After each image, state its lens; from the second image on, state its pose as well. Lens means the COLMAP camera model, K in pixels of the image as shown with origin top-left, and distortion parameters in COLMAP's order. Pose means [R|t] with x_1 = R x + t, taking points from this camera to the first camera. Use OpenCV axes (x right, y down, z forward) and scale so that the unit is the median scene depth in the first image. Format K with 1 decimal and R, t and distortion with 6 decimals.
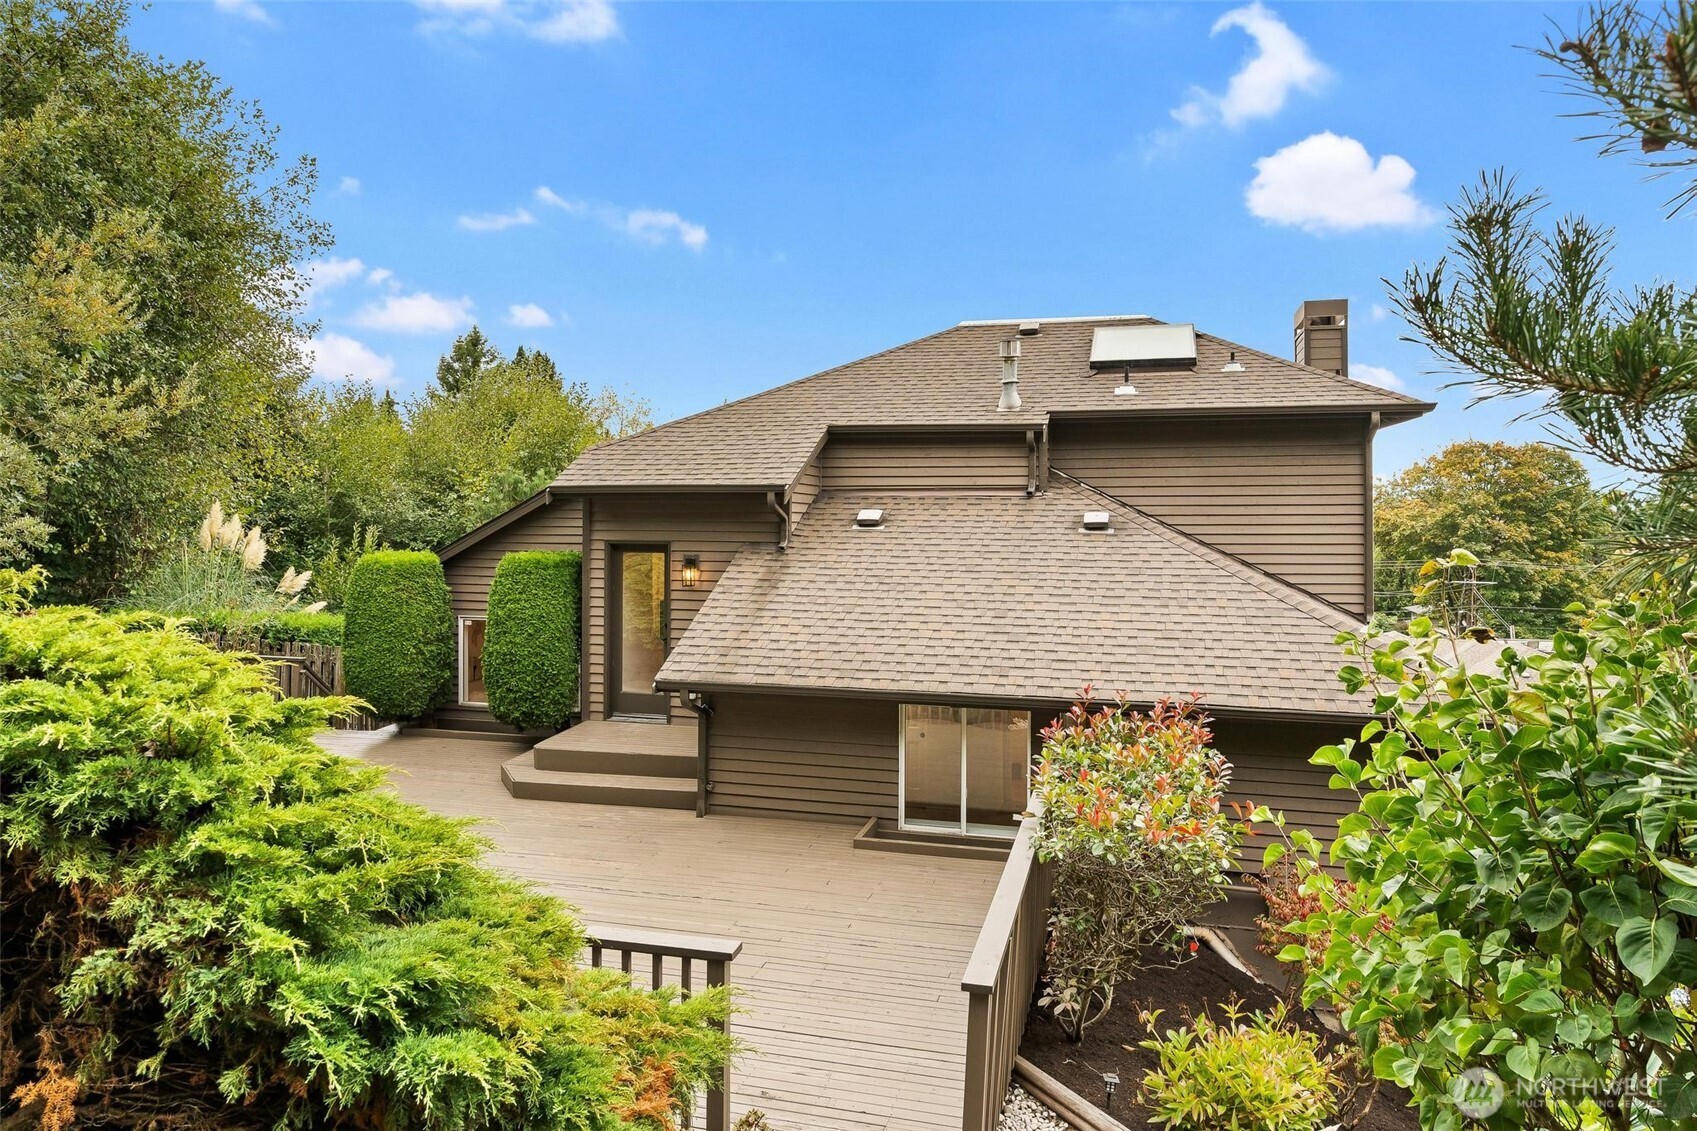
lens RADIAL K [[1099.4, 0, 839.3], [0, 1099.4, 502.6], [0, 0, 1]] dist [0.007913, 0.000873]
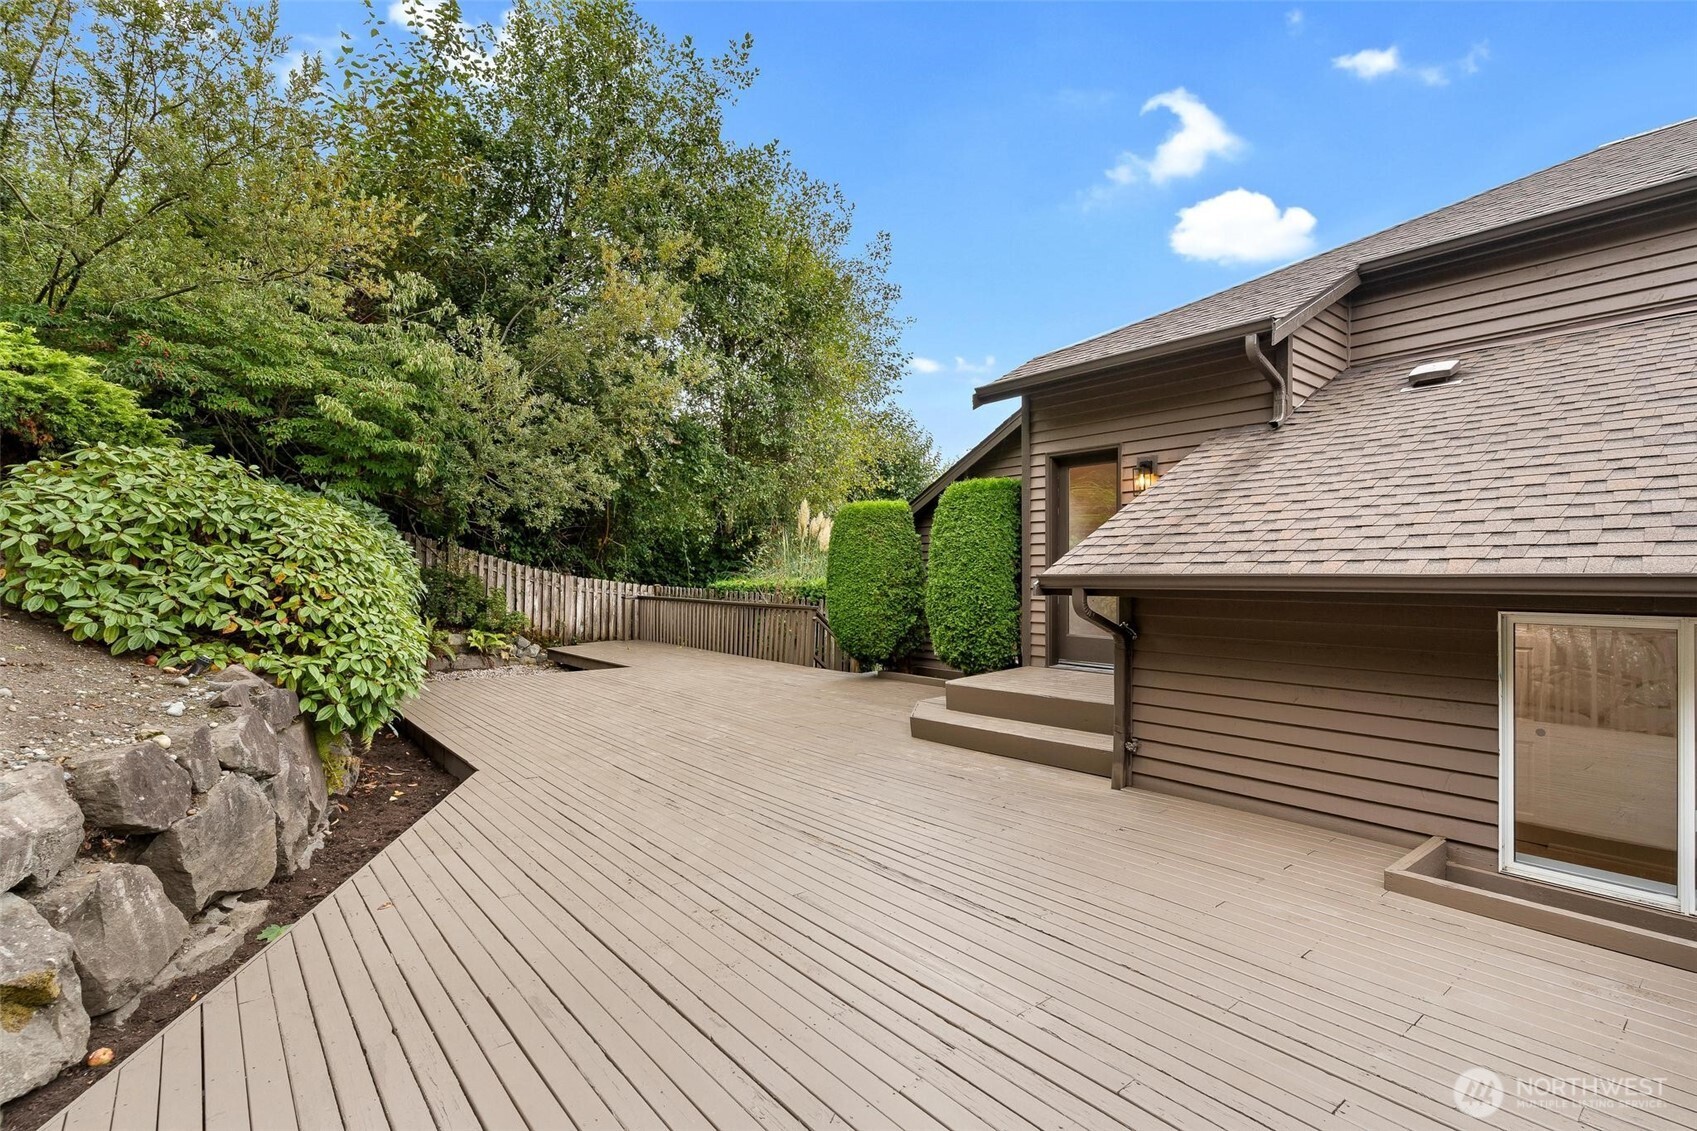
lens RADIAL K [[807.0, 0, 848.5], [0, 807.0, 565.5], [0, 0, 1]] dist [0.002562, -0.000128]
pose [[0.816544, -0.008934, -0.577215, 0.021695], [0.007377, 0.999960, -0.005041, 0.135291], [0.577237, -0.000142, 0.816577, 0.452111]]
